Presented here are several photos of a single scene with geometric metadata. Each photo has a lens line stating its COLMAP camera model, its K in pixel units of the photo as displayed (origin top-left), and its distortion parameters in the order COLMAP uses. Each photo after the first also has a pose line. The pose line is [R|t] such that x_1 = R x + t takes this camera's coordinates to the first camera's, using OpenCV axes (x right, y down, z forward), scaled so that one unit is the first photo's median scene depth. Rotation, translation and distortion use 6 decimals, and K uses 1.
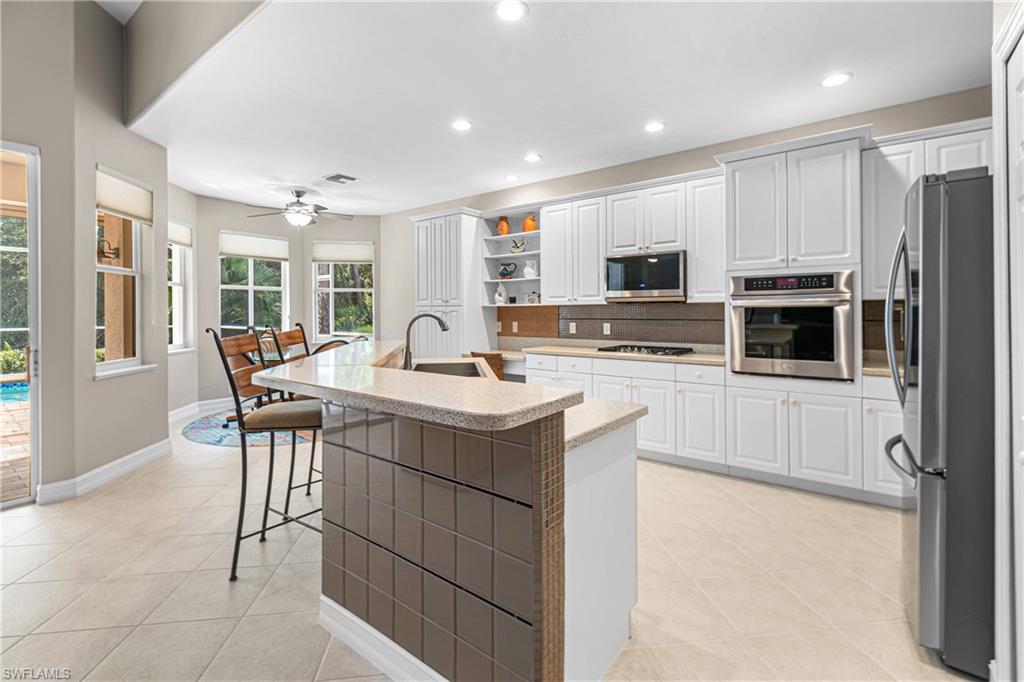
lens RADIAL K [[455.8, 0, 514.8], [0, 455.8, 308.0], [0, 0, 1]] dist [-0.000486, -0.000522]
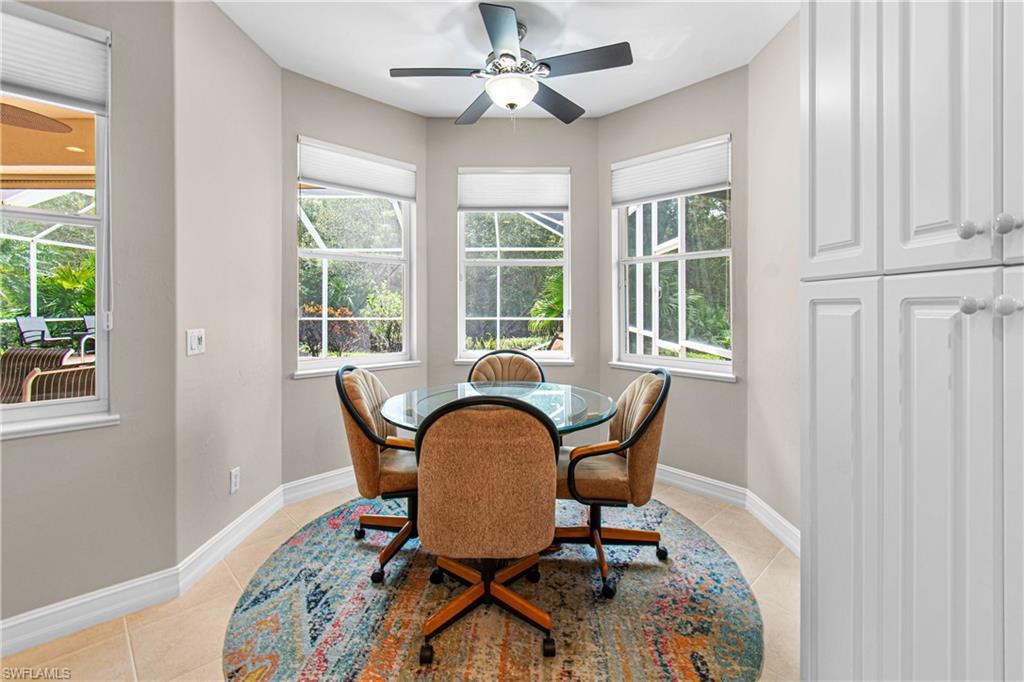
lens RADIAL K [[455.8, 0, 514.8], [0, 455.8, 308.0], [0, 0, 1]] dist [-0.000486, -0.000522]
pose [[0.614889, 0.003915, -0.788604, -0.160737], [0.005114, 0.999947, 0.008951, 0.012970], [0.788597, -0.009537, 0.614836, 0.915313]]
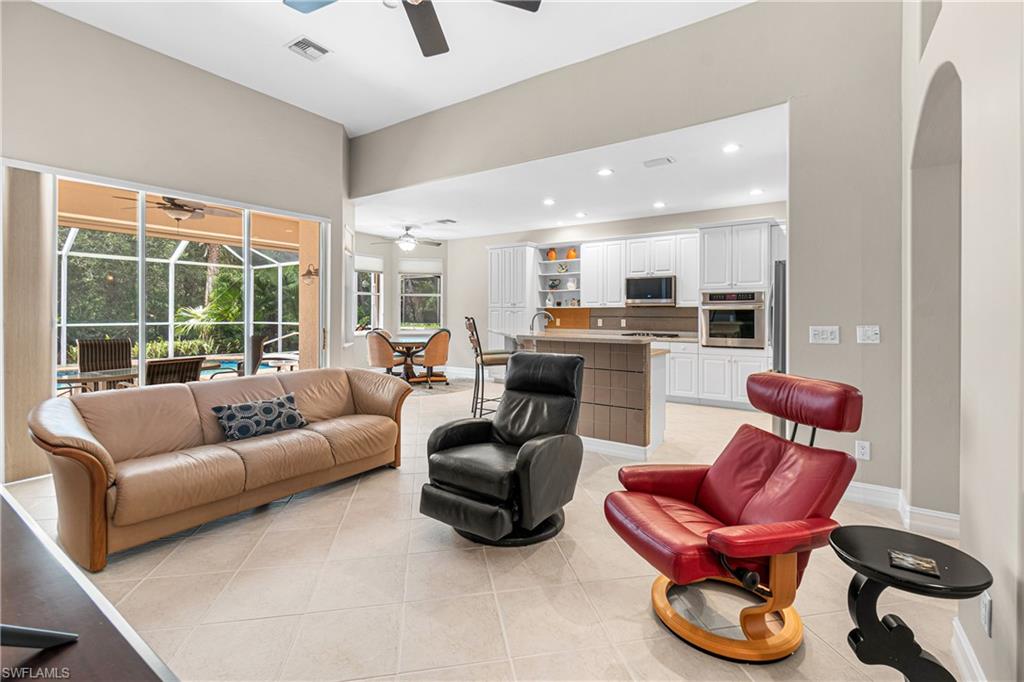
lens RADIAL K [[454.1, 0, 514.1], [0, 454.1, 313.2], [0, 0, 1]] dist [0.001408, 0.000106]
pose [[0.998093, 0.006319, 0.061411, -0.257914], [-0.006920, 0.999930, 0.009578, -0.000212], [-0.061347, -0.009985, 0.998067, -0.512275]]
